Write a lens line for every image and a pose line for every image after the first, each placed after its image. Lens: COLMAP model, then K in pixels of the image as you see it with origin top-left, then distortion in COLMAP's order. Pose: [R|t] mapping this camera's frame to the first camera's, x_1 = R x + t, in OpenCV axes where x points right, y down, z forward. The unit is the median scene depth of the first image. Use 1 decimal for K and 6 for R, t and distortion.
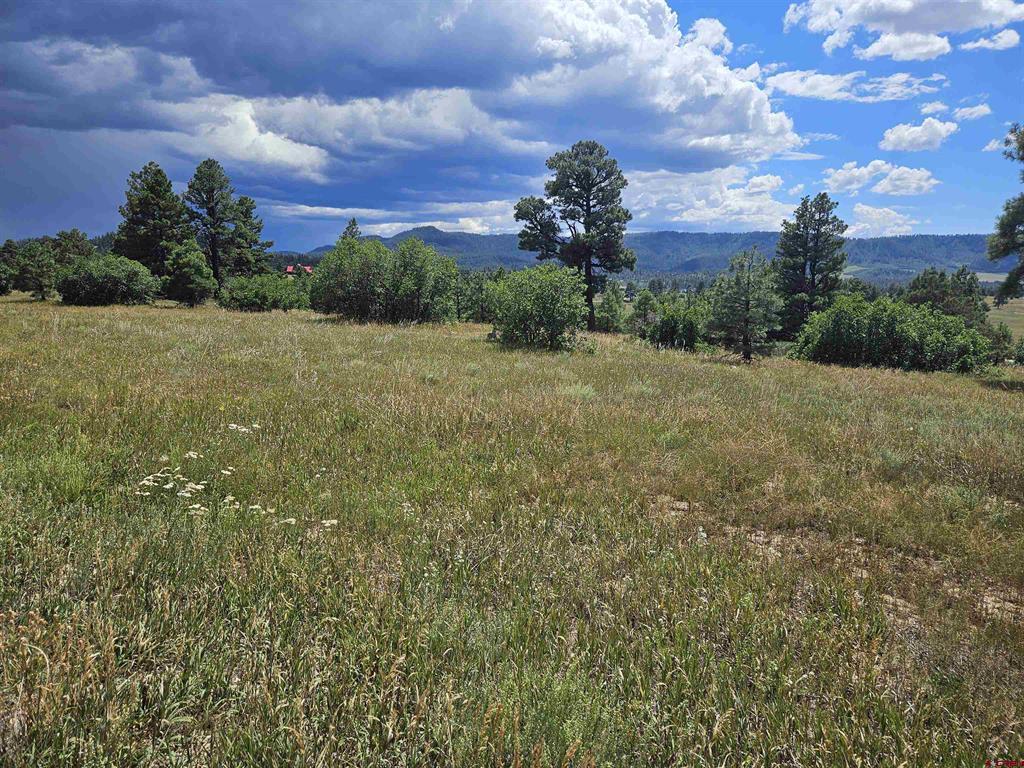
lens RADIAL K [[681.4, 0, 536.6], [0, 681.4, 353.8], [0, 0, 1]] dist [0.072951, -0.042370]
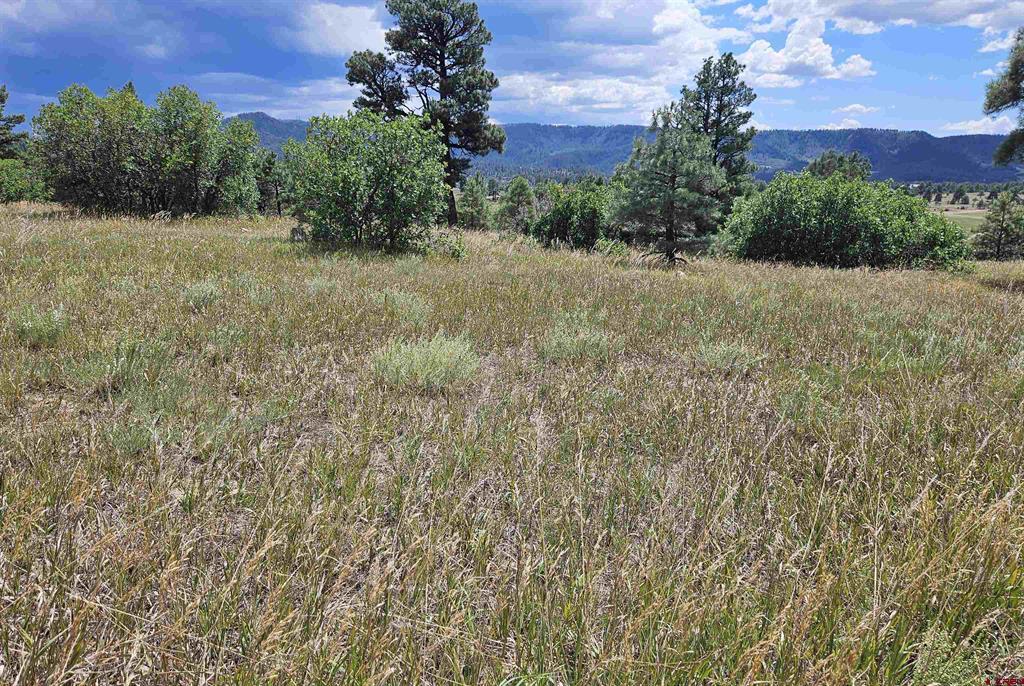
lens RADIAL K [[635.8, 0, 514.8], [0, 635.8, 336.8], [0, 0, 1]] dist [0.038086, -0.000993]
pose [[0.984085, -0.044340, 0.172077, 0.105677], [0.022645, 0.991765, 0.126050, -0.001362], [-0.176249, -0.120147, 0.976986, 1.483478]]
